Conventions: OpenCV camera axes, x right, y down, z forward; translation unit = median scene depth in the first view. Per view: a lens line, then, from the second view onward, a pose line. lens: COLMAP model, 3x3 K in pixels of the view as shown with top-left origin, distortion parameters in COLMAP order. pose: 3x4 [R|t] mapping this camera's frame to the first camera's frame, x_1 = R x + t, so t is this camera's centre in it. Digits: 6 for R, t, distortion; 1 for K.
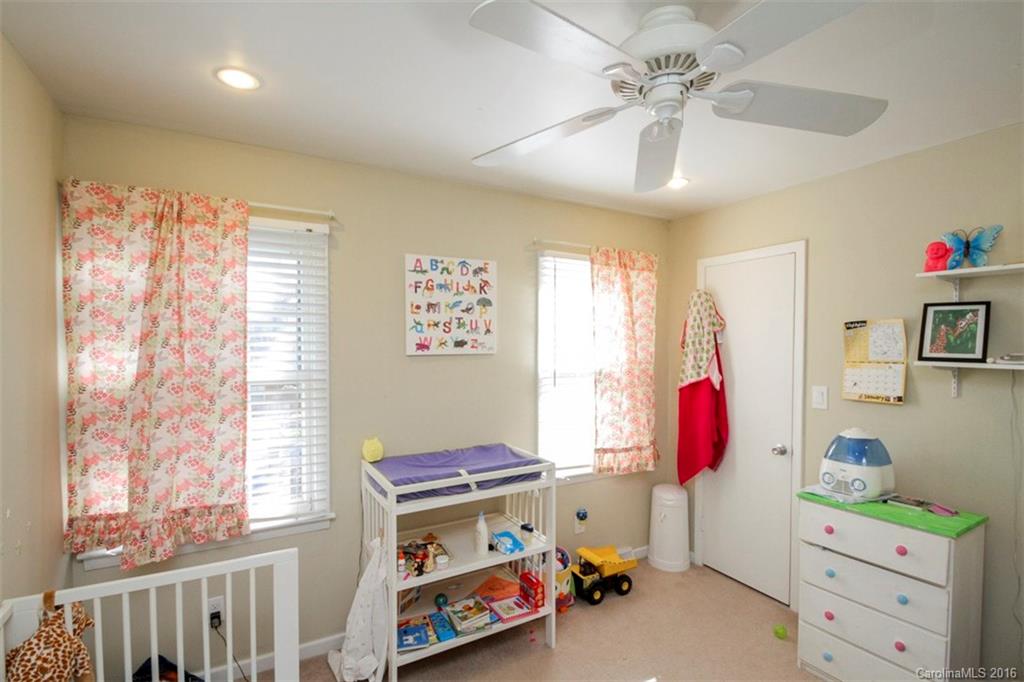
lens RADIAL K [[481.6, 0, 520.2], [0, 481.6, 355.8], [0, 0, 1]] dist [0.014440, -0.014277]
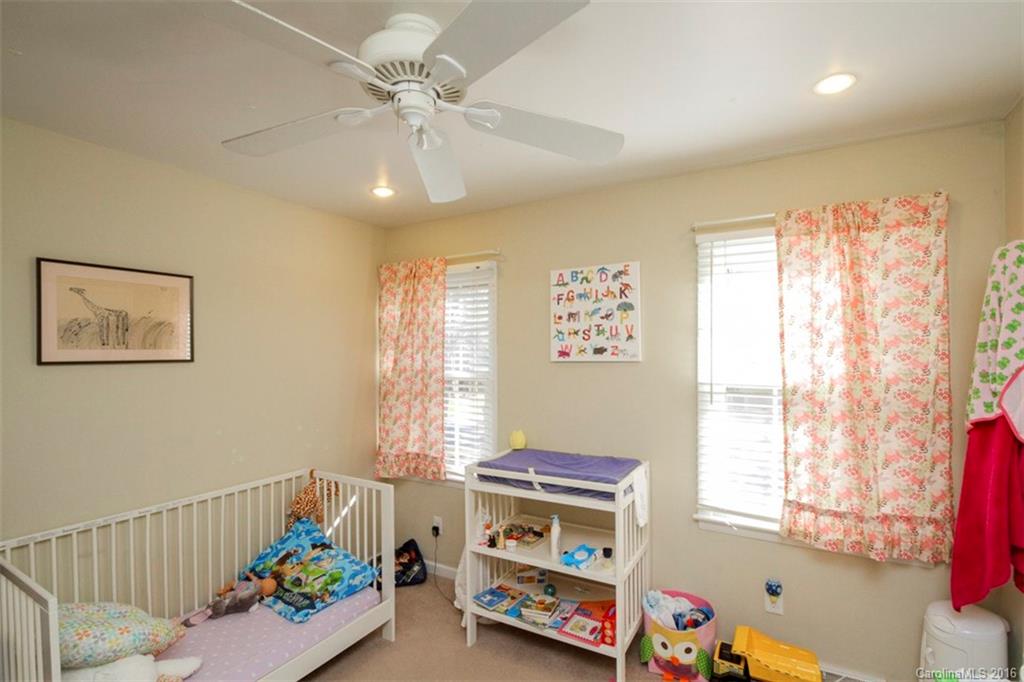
lens RADIAL K [[481.6, 0, 520.2], [0, 481.6, 355.8], [0, 0, 1]] dist [0.014440, -0.014277]
pose [[0.499988, 0.004086, -0.866023, 0.668807], [-0.016543, 0.999851, -0.004833, -0.007283], [0.865874, 0.016743, 0.499981, 0.365887]]
